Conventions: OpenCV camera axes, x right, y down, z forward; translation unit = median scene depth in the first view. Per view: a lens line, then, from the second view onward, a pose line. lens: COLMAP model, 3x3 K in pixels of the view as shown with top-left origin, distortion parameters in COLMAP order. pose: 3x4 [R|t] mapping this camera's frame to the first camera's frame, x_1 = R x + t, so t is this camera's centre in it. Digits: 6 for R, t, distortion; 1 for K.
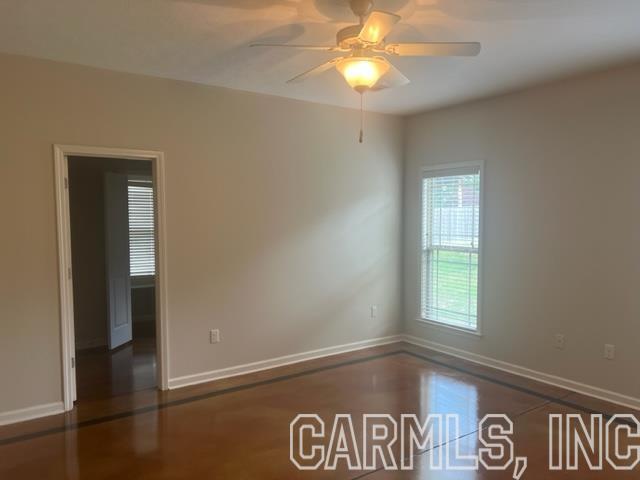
lens RADIAL K [[478.7, 0, 321.2], [0, 478.7, 239.3], [0, 0, 1]] dist [0.048553, -0.063237]
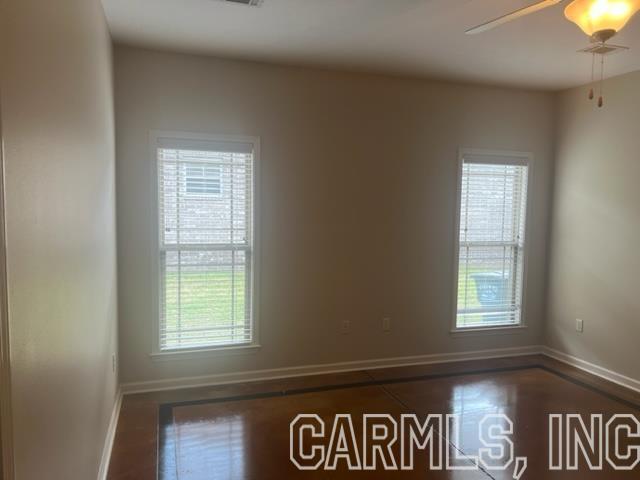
lens RADIAL K [[478.7, 0, 320.5], [0, 478.7, 238.7], [0, 0, 1]] dist [0.048553, -0.063237]
pose [[0.274940, -0.052842, 0.960008, -0.427456], [0.027289, 0.998515, 0.047146, -0.025555], [-0.961074, 0.013236, 0.275974, 0.650074]]
